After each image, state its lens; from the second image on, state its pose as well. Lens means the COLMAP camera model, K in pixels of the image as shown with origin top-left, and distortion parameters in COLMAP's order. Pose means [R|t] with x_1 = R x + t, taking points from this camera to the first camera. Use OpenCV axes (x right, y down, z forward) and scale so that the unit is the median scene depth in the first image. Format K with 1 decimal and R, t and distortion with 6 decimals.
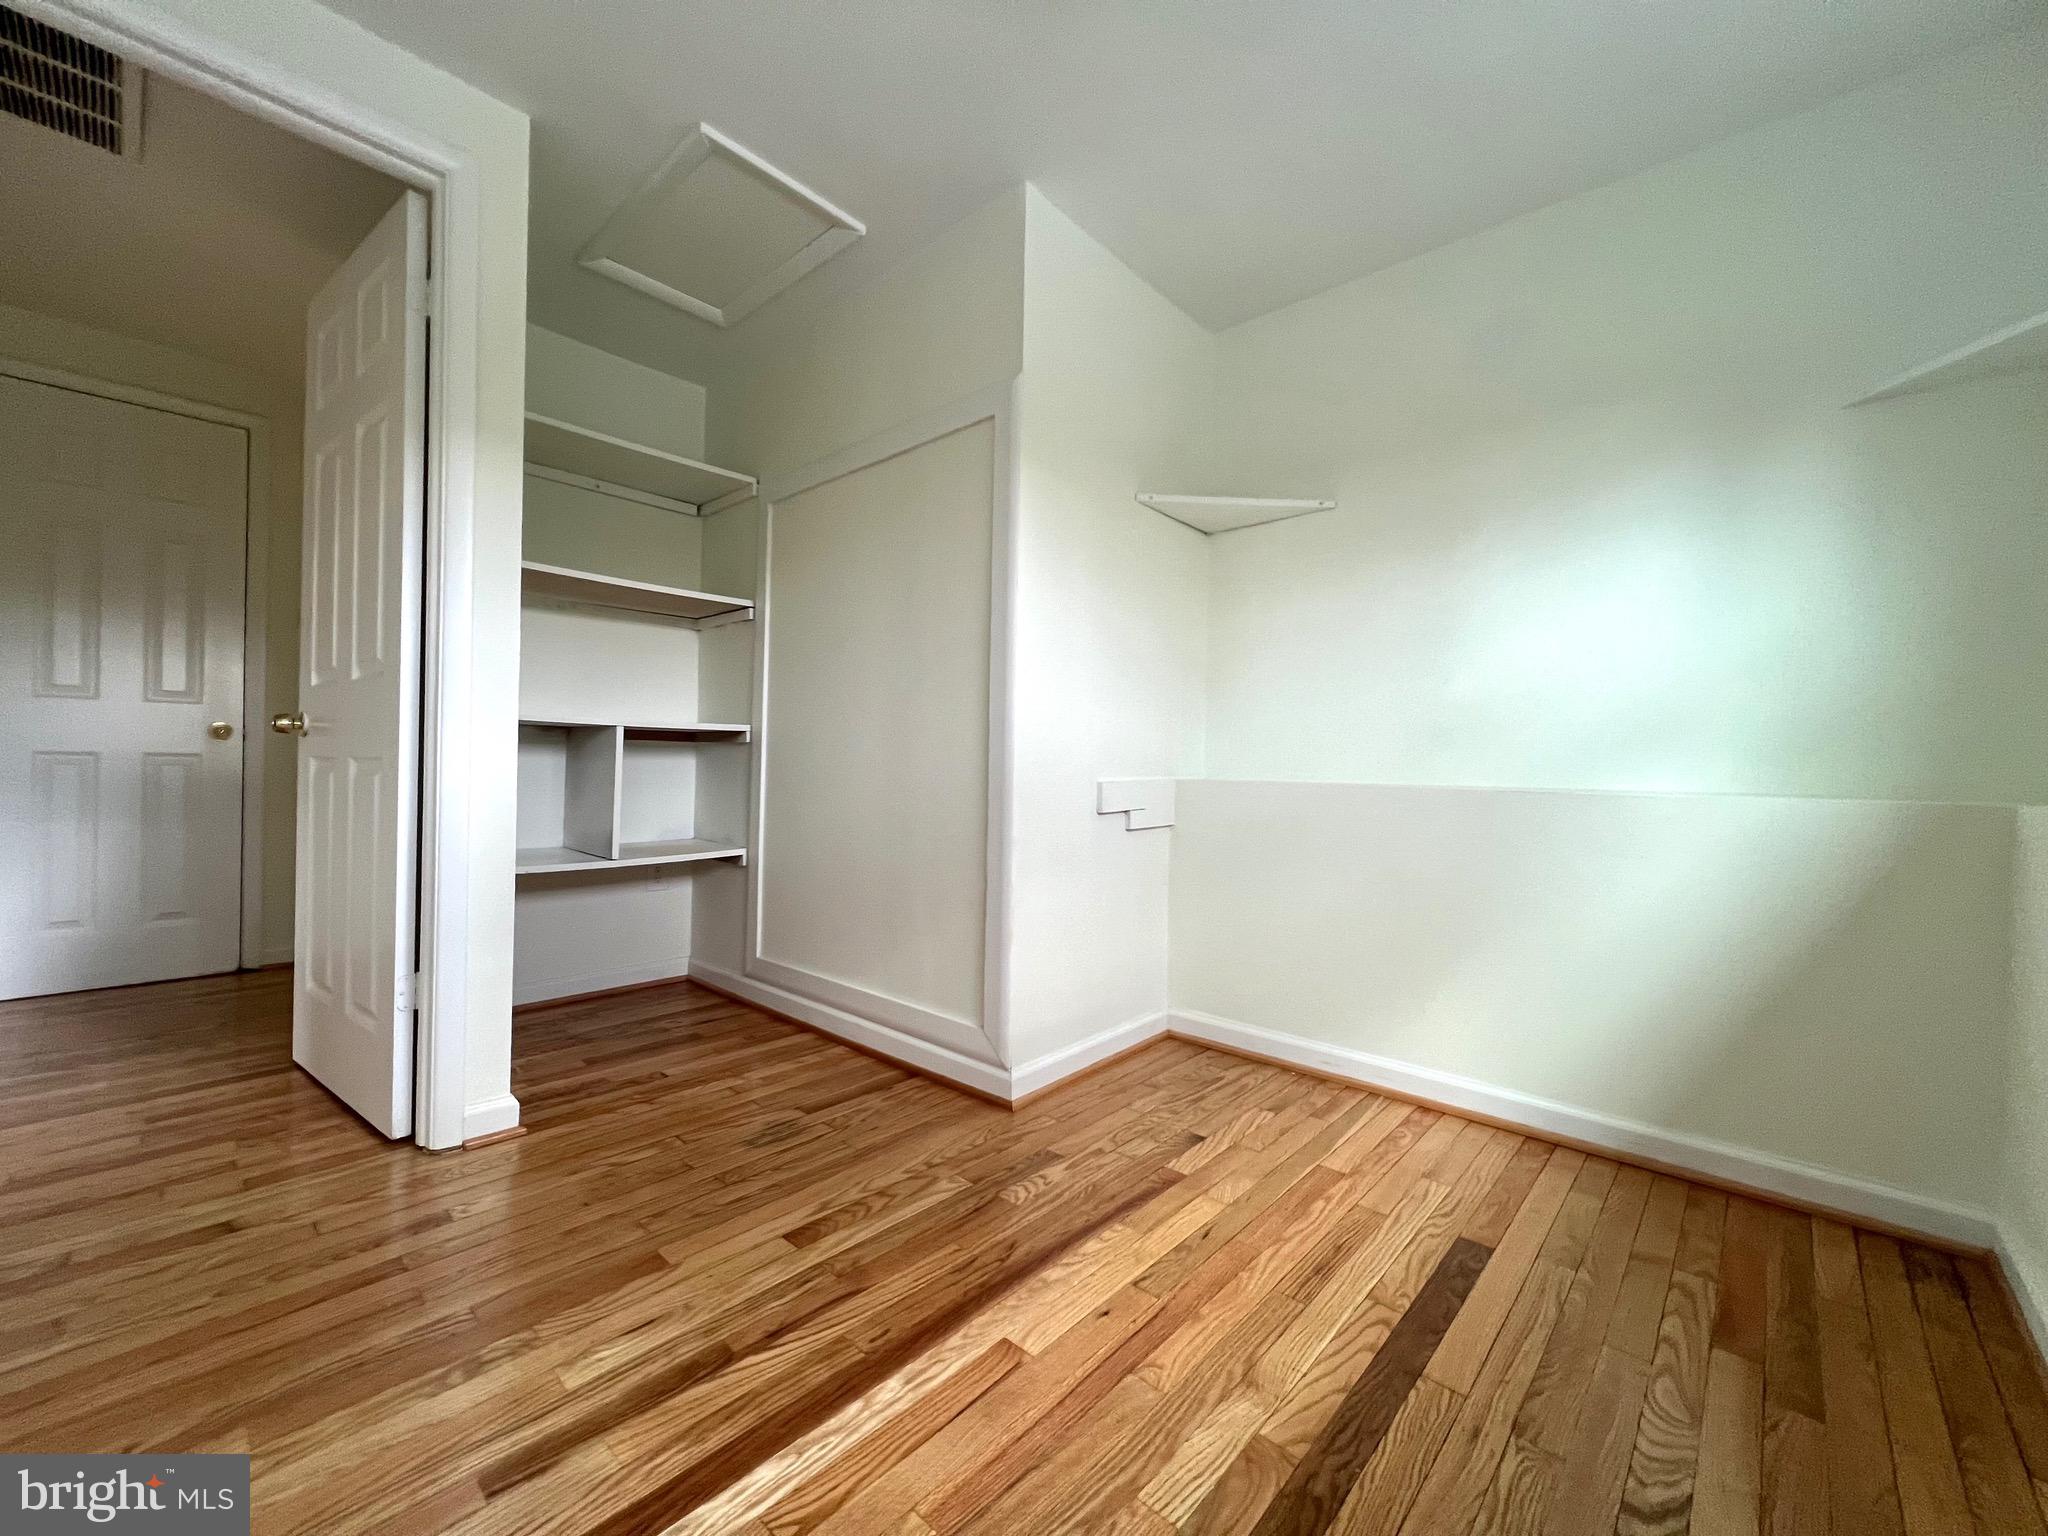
lens RADIAL K [[818.3, 0, 1021.3], [0, 818.3, 763.0], [0, 0, 1]] dist [-0.002303, 0.000318]
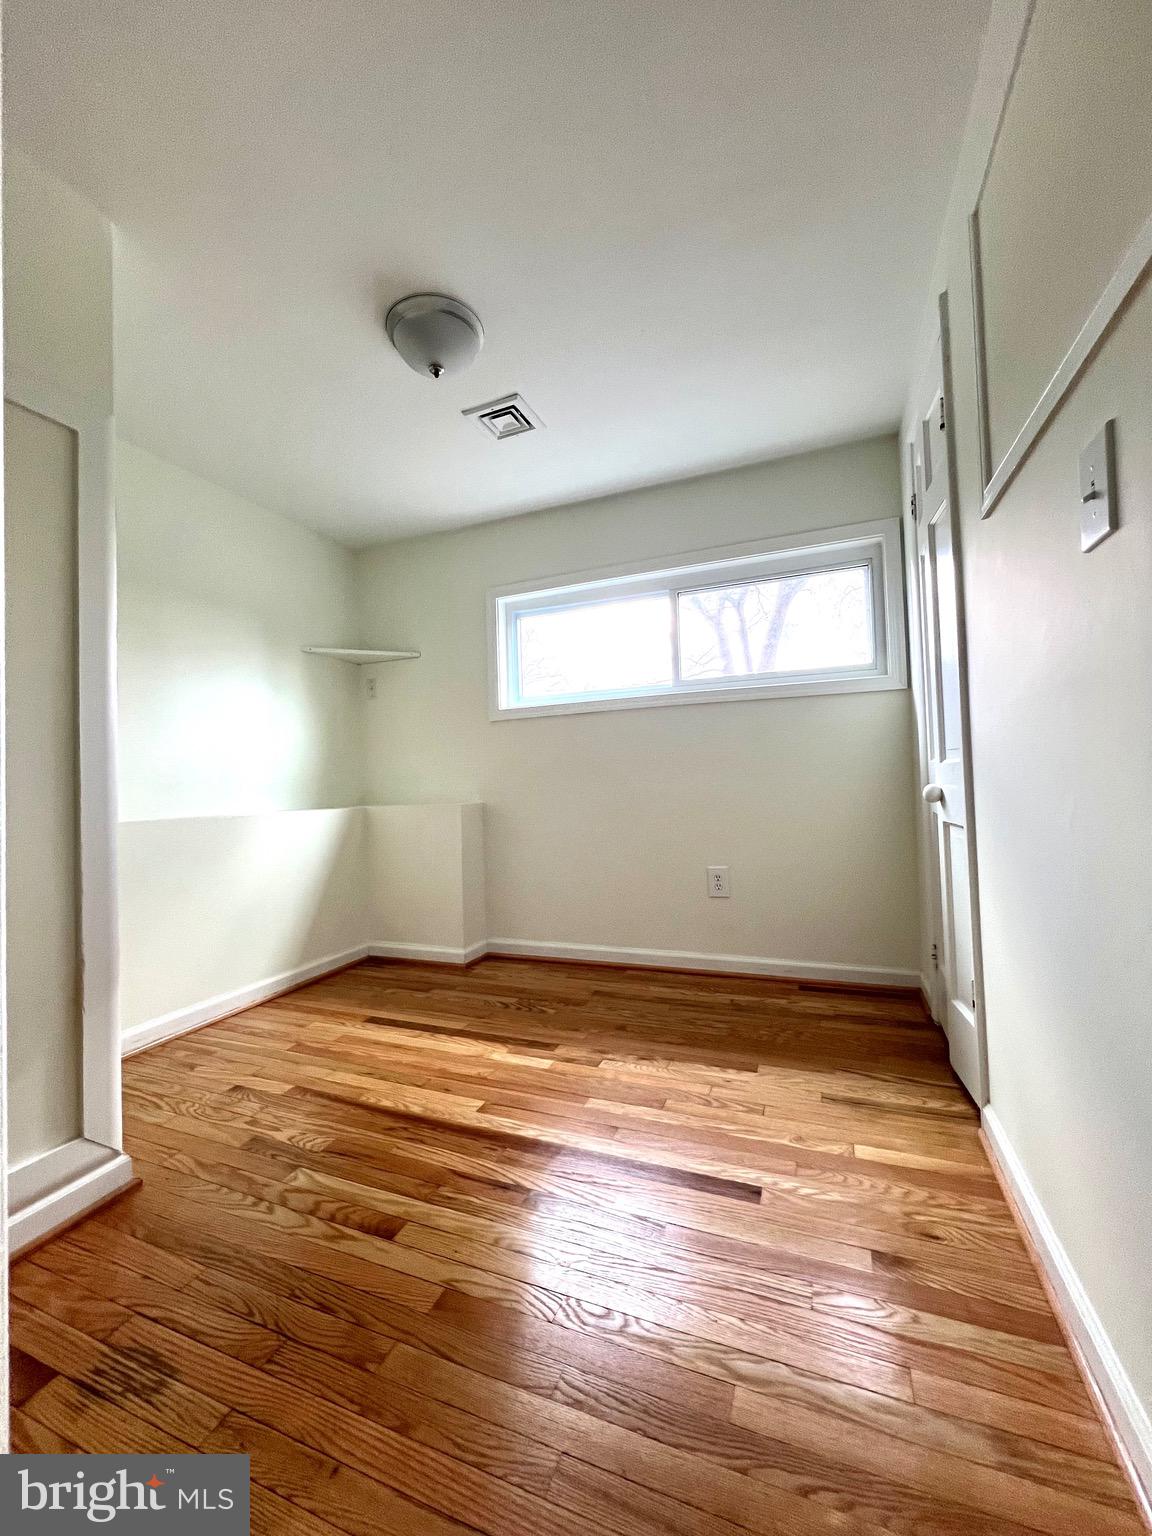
lens RADIAL K [[613.7, 0, 571.3], [0, 613.7, 764.7], [0, 0, 1]] dist [-0.002303, 0.000318]
pose [[-0.341160, 0.017626, 0.939840, -1.047274], [0.027564, 0.999582, -0.008740, -0.054867], [-0.939601, 0.022924, -0.341503, 0.919471]]
